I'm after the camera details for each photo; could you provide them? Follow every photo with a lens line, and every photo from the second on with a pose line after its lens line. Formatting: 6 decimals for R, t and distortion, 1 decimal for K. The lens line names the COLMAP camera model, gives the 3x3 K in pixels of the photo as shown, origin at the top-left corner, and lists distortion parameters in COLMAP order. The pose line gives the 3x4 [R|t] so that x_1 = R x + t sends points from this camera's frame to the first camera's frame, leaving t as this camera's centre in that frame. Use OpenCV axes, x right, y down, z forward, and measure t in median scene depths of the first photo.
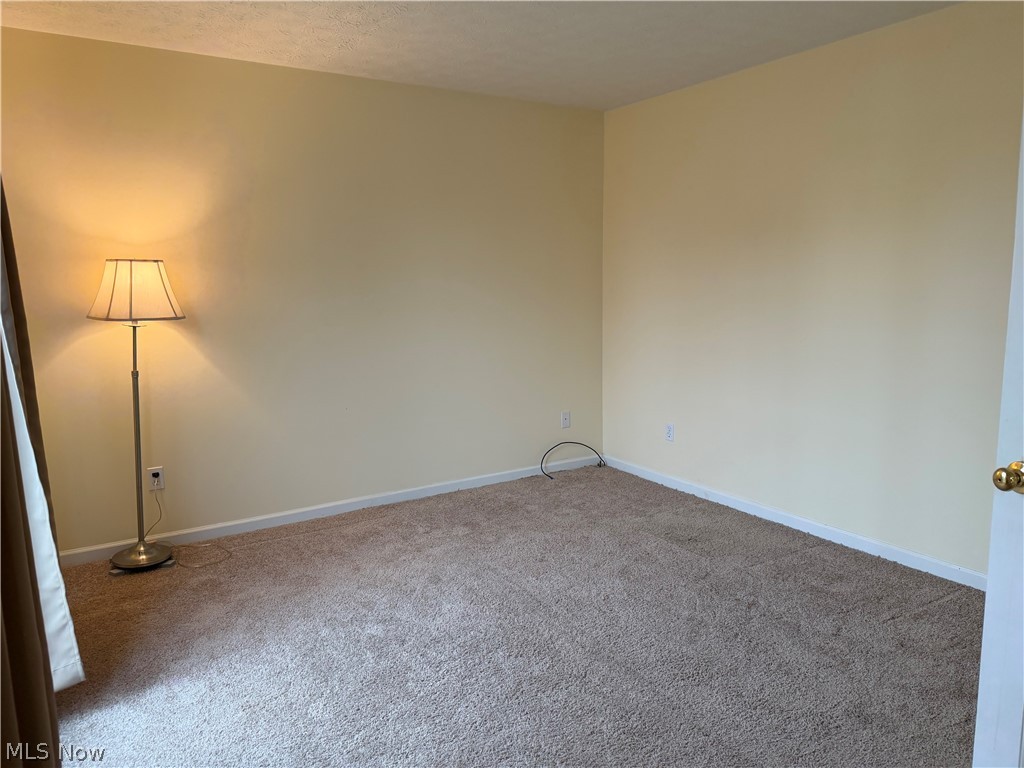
lens RADIAL K [[715.1, 0, 514.4], [0, 715.1, 376.4], [0, 0, 1]] dist [-0.032682, -0.002927]
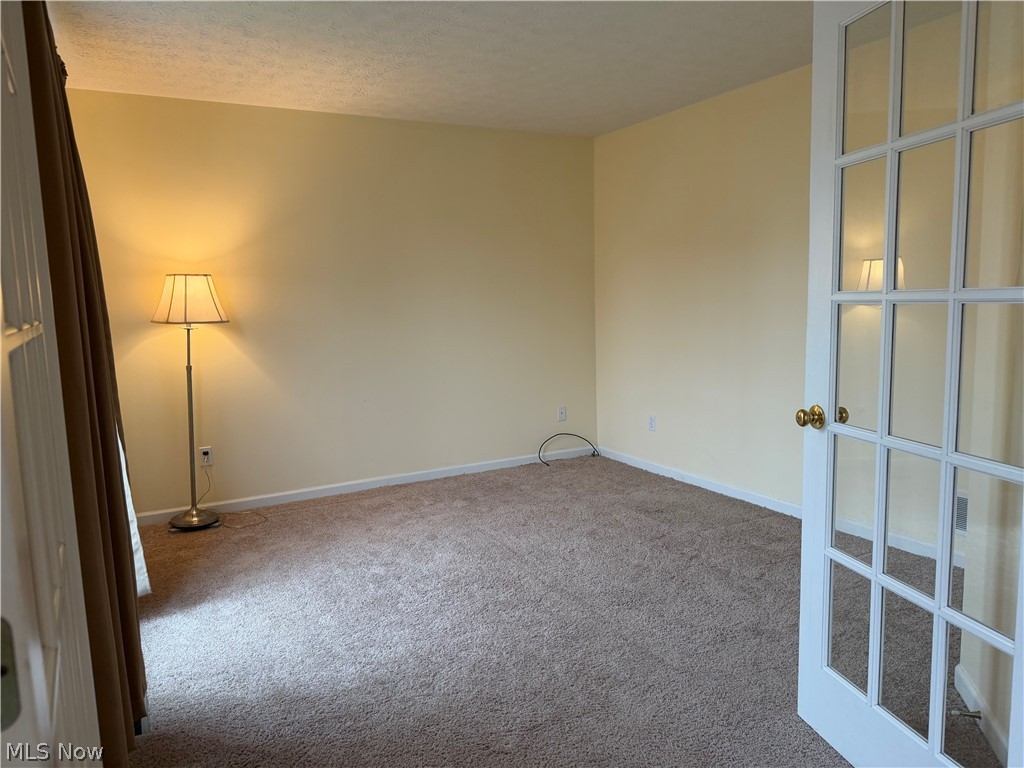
lens RADIAL K [[715.1, 0, 511.6], [0, 715.1, 388.7], [0, 0, 1]] dist [-0.032682, -0.002927]
pose [[0.997852, -0.005047, -0.065308, 0.104755], [0.004638, 0.999969, -0.006409, 0.044825], [0.065338, 0.006093, 0.997845, -0.195659]]
